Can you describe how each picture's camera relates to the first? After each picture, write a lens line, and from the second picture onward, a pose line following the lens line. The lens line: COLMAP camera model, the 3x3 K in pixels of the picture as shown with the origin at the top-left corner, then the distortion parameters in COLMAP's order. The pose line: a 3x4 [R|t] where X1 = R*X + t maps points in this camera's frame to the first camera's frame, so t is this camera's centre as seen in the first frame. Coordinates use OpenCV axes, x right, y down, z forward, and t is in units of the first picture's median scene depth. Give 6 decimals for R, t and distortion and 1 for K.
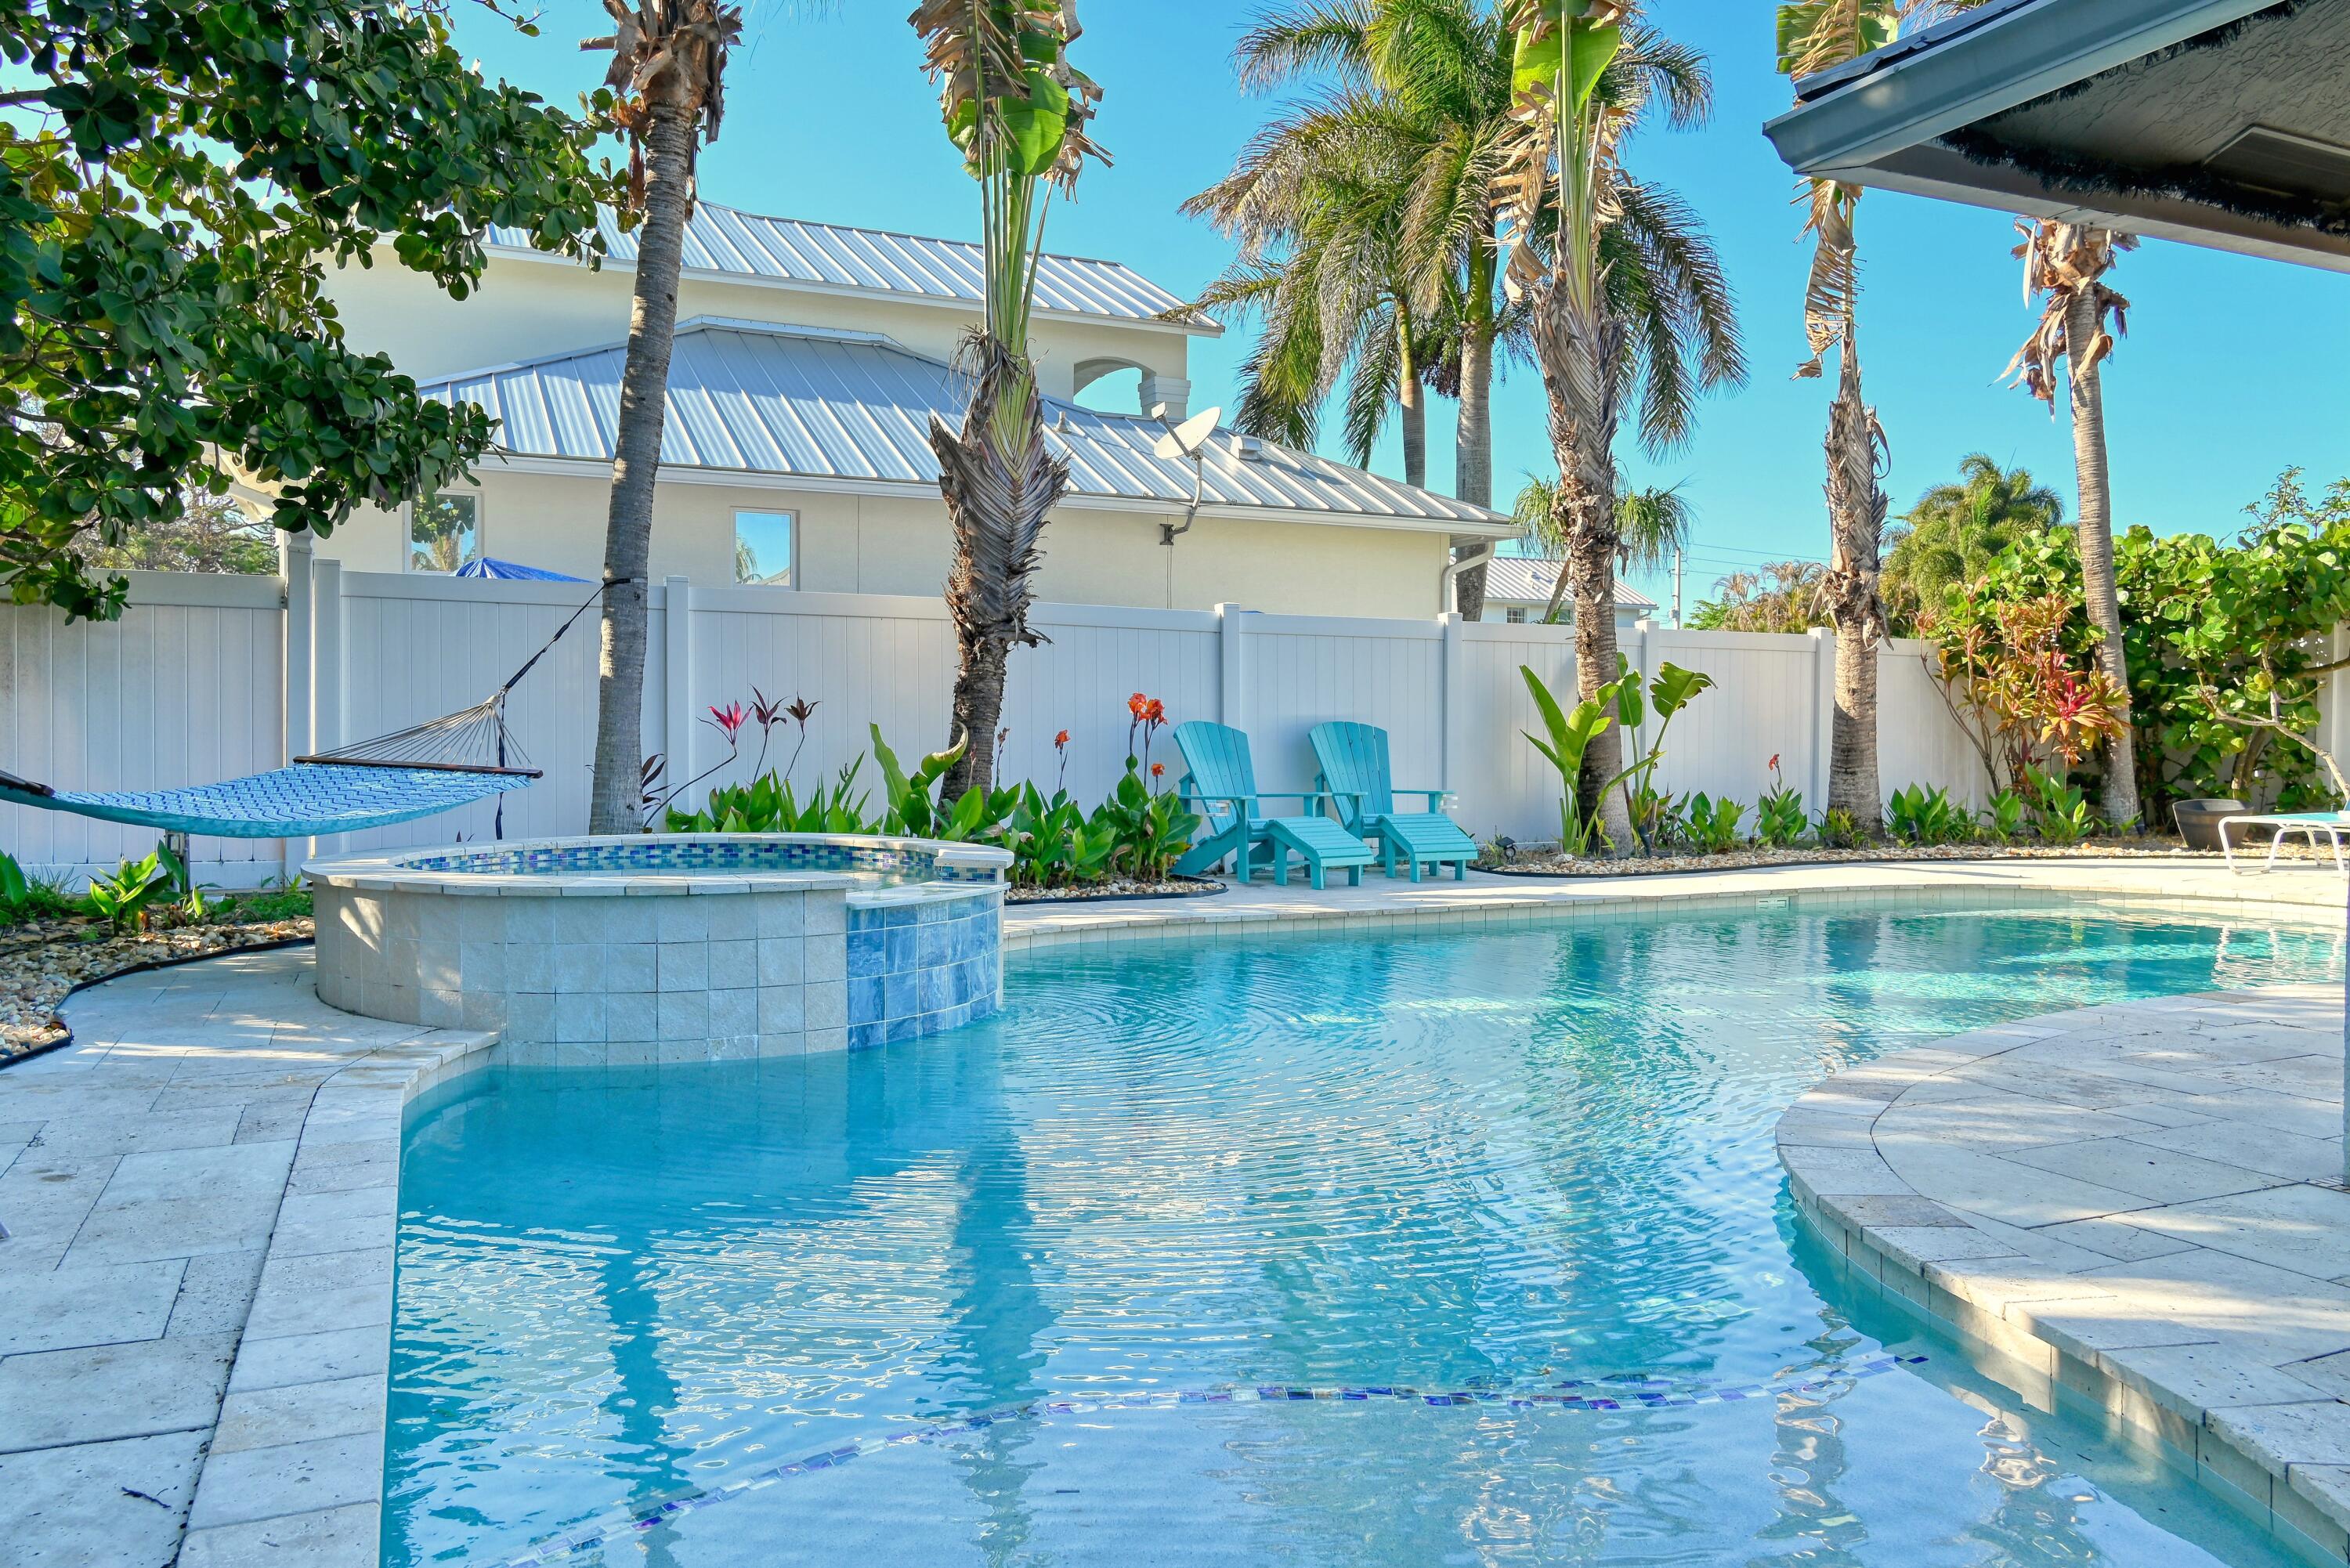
lens RADIAL K [[1675.1, 0, 1175.0], [0, 1675.1, 784.0], [0, 0, 1]] dist [-0.003453, -0.005561]
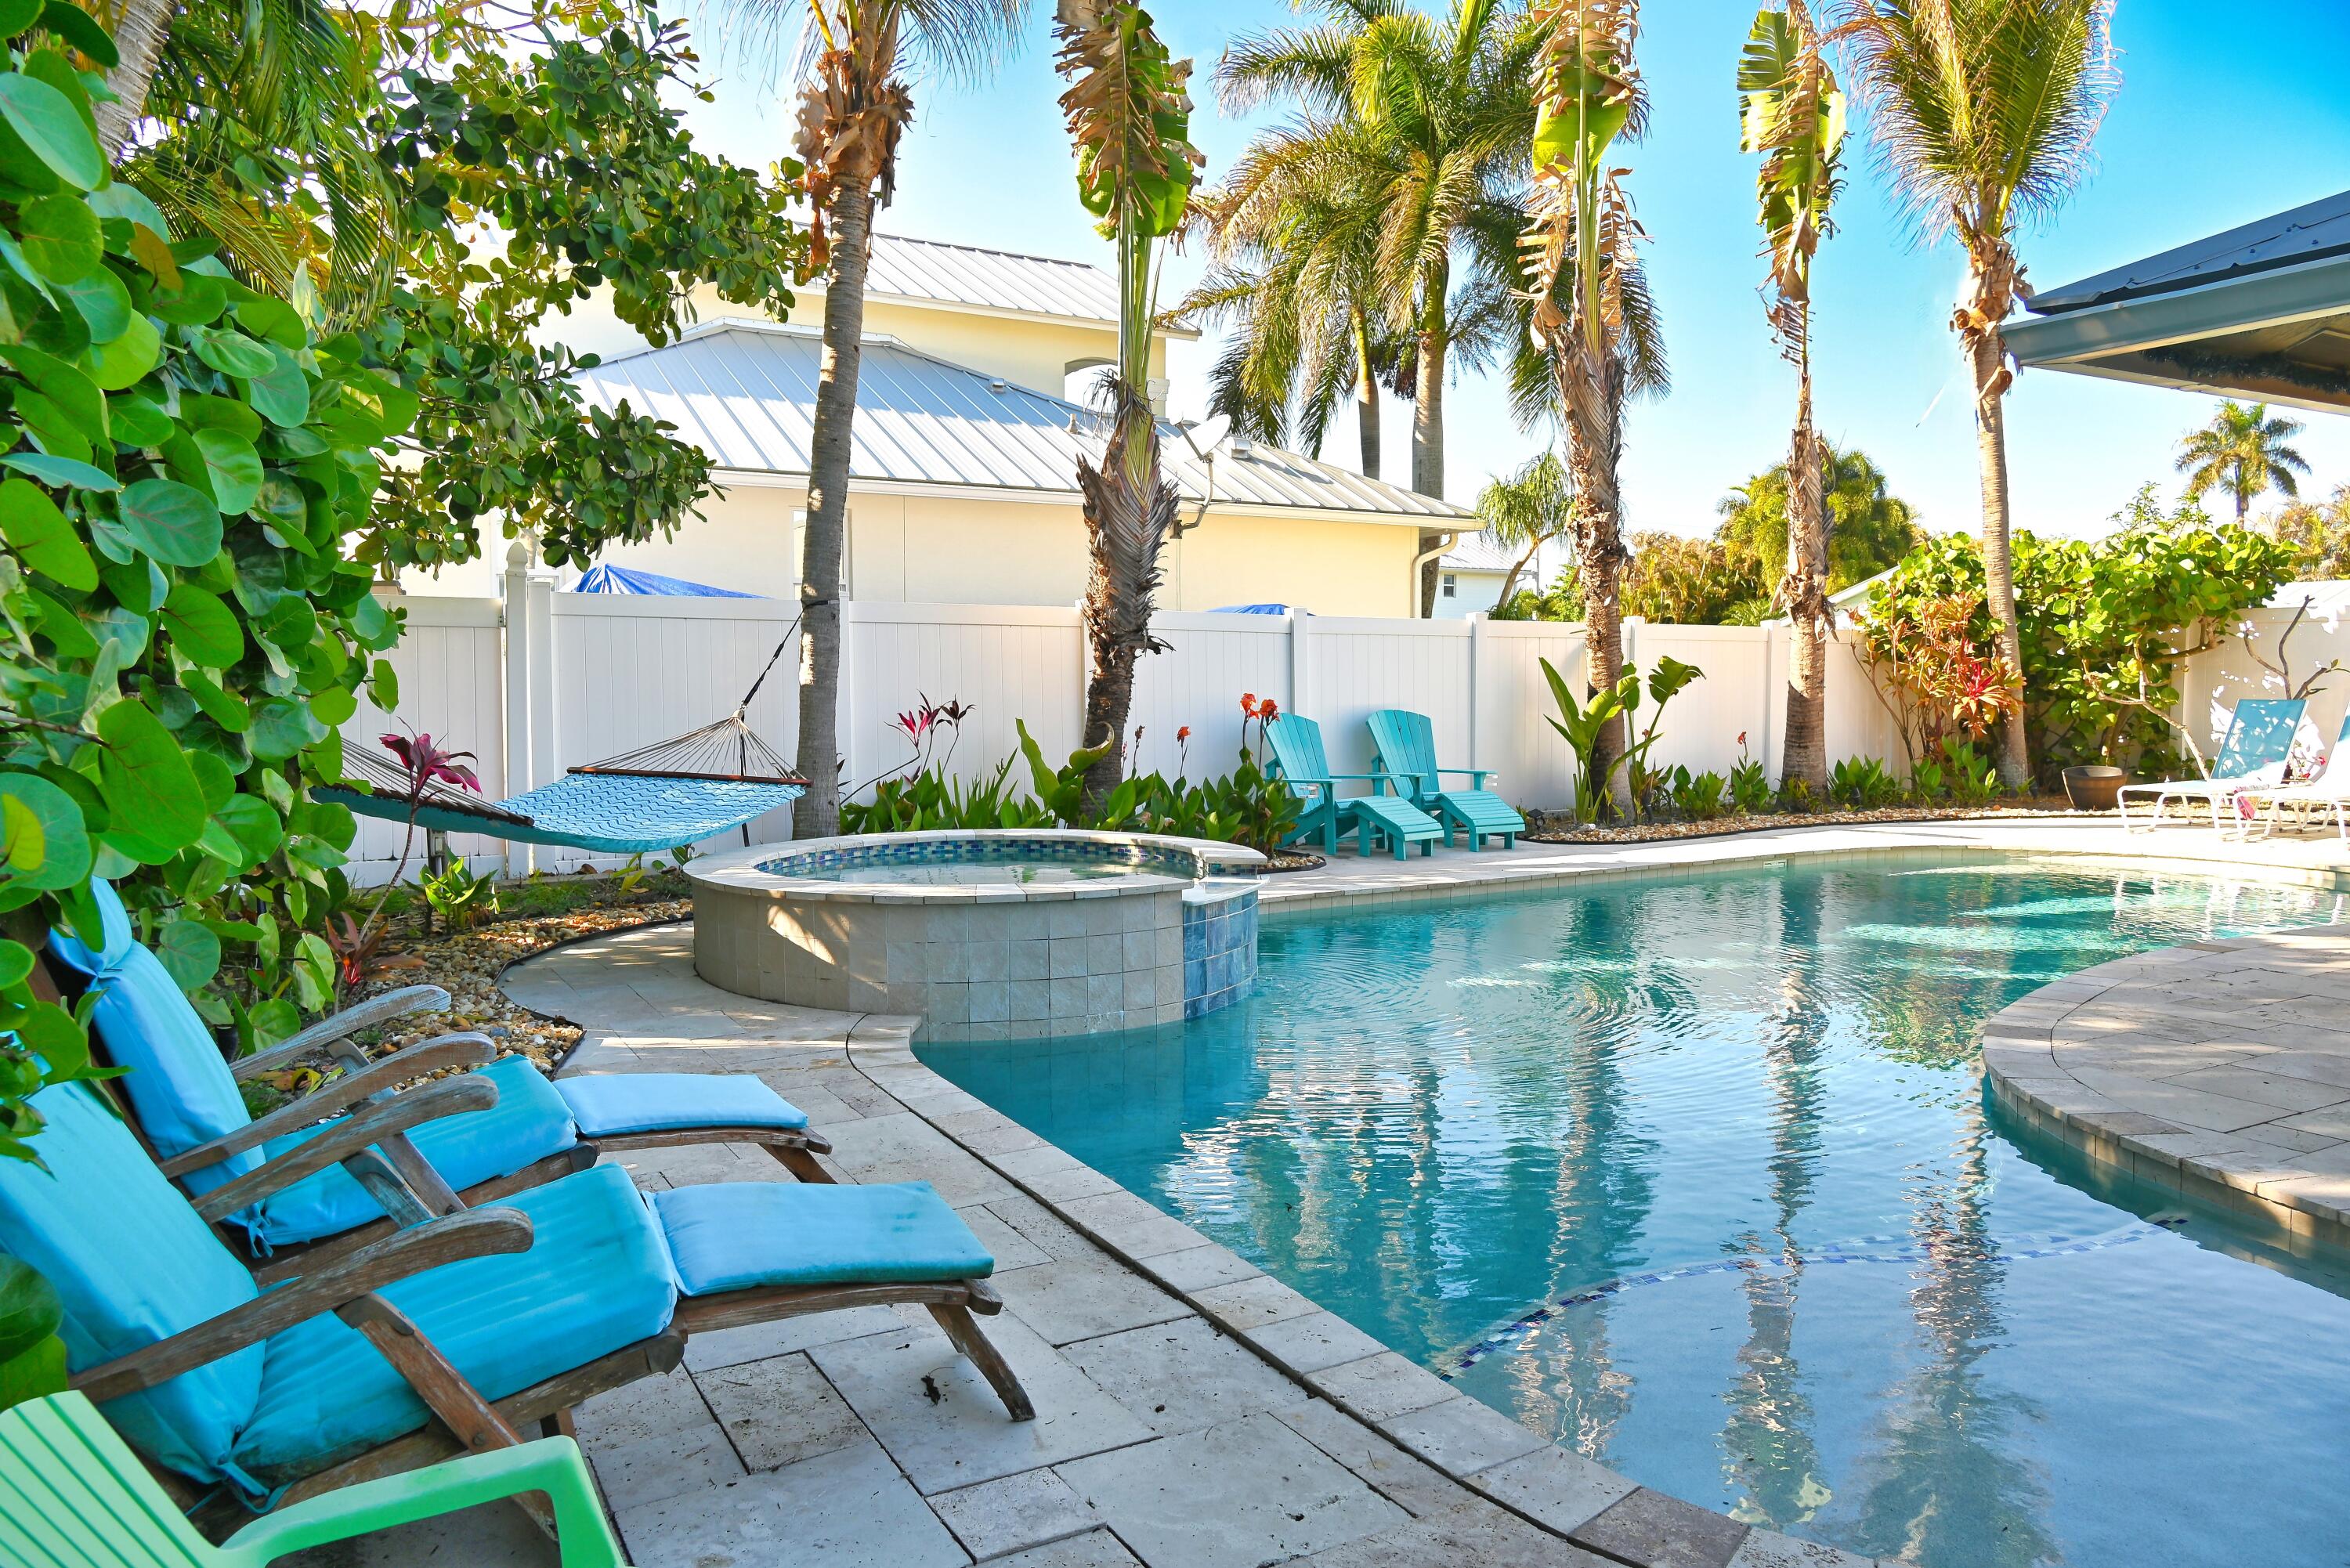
lens RADIAL K [[1616.3, 0, 1175.0], [0, 1616.3, 784.0], [0, 0, 1]] dist [-0.006780, 0.000624]
pose [[0.994622, -0.014002, 0.102623, -0.158828], [0.010192, 0.999242, 0.037561, -0.029087], [-0.103071, -0.036313, 0.994011, -0.084853]]
